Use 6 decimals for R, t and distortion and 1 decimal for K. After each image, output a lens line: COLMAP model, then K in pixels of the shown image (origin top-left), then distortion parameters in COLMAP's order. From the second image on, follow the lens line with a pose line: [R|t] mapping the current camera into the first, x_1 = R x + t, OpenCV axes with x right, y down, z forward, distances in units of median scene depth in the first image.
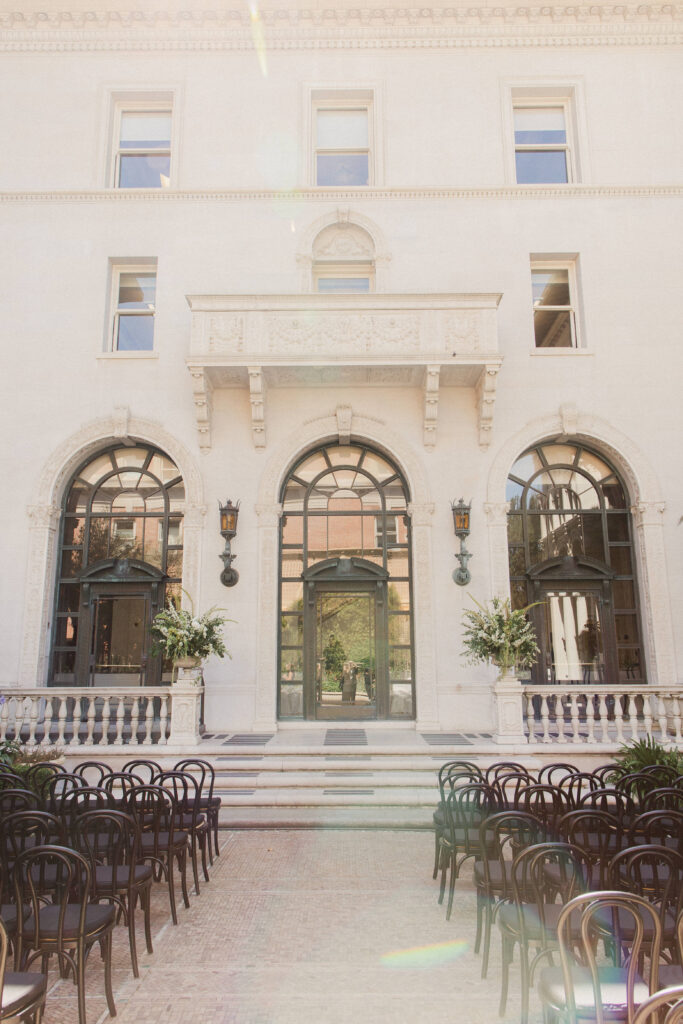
lens RADIAL K [[797.2, 0, 339.9], [0, 797.2, 481.3], [0, 0, 1]] dist [0.007181, 0.002379]
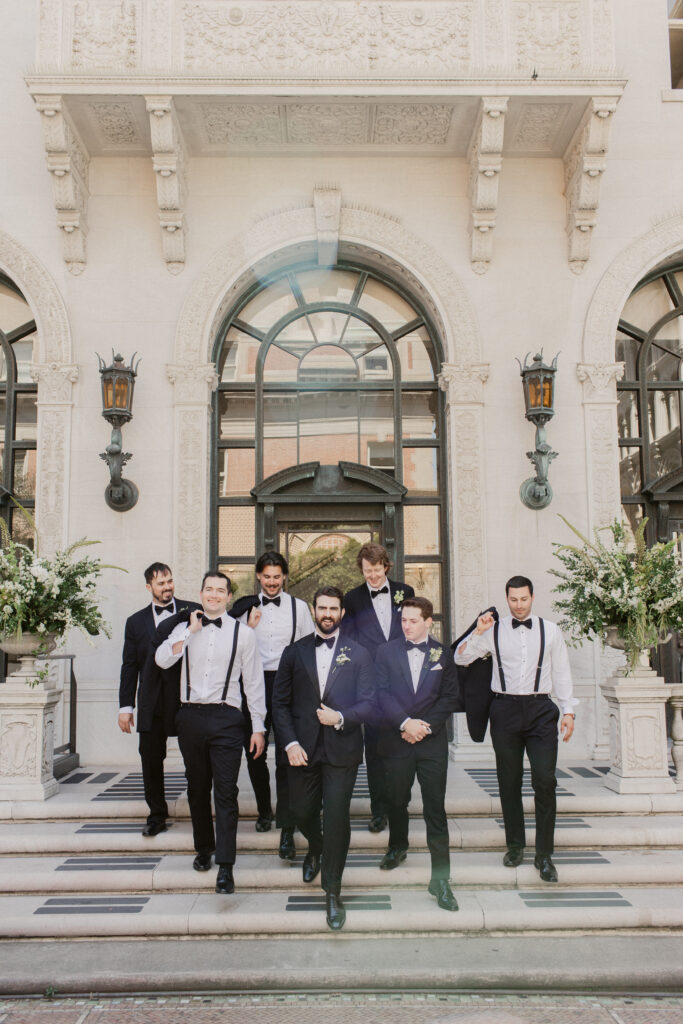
lens RADIAL K [[1005.7, 0, 351.2], [0, 1005.7, 532.0], [0, 0, 1]] dist [0.003411, 0.003954]
pose [[0.999465, -0.000333, 0.032709, -0.001115], [-0.003235, 0.994040, 0.108967, 0.069613], [-0.032550, -0.109014, 0.993507, 0.296712]]
